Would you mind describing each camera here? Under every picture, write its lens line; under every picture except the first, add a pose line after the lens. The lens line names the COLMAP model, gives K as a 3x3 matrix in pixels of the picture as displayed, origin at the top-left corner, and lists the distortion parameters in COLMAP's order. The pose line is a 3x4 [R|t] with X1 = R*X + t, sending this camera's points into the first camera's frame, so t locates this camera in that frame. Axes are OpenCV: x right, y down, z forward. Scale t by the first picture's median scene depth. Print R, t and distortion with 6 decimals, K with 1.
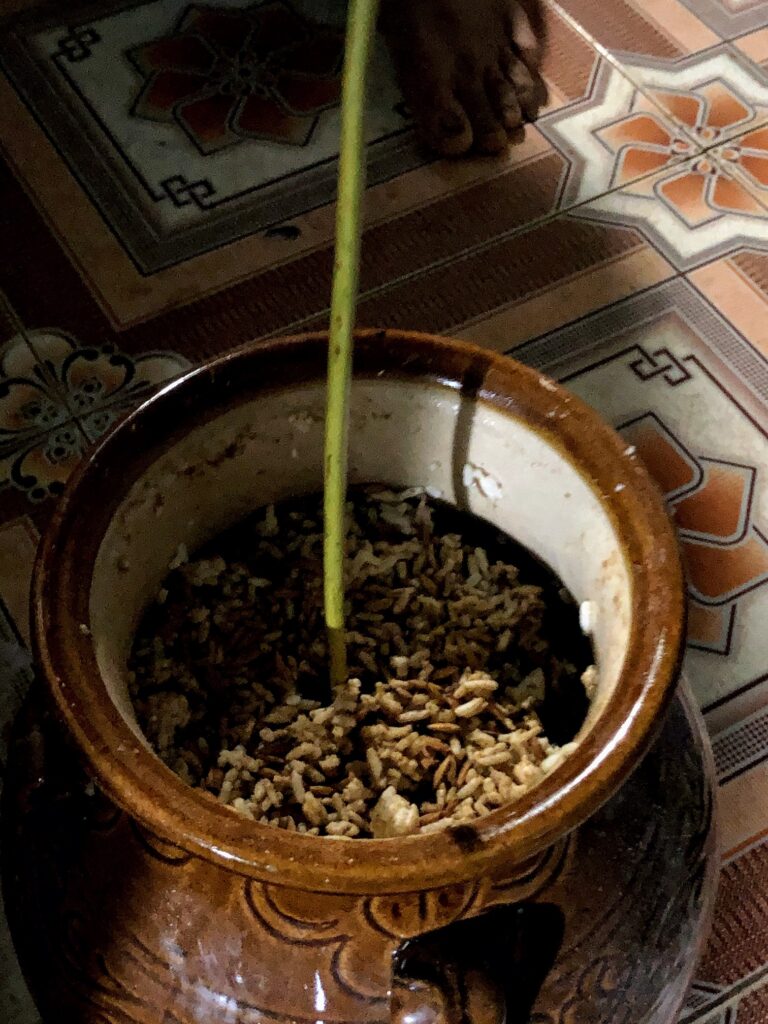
lens RADIAL K [[1521.6, 0, 381.9], [0, 1521.6, 512.5], [0, 0, 1]] dist [-0.023724, 0.000000]
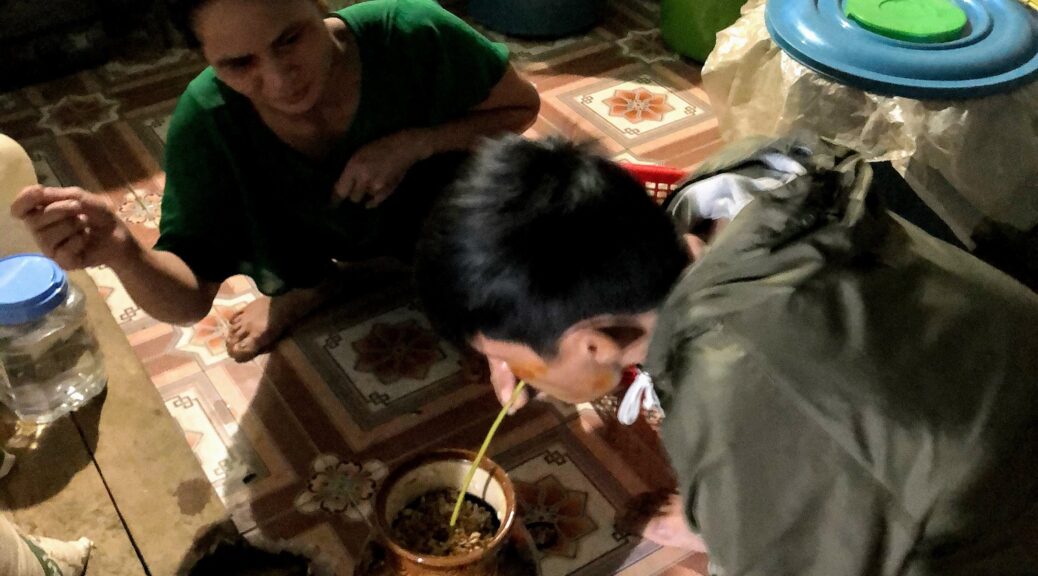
lens RADIAL K [[1042.2, 0, 514.9], [0, 1042.2, 291.3], [0, 0, 1]] dist [0.010375, 0.000000]
pose [[0.998106, -0.031875, 0.052613, 0.019023], [0.044604, 0.963995, -0.262154, 0.100628], [-0.042363, 0.264004, 0.963591, -0.862080]]
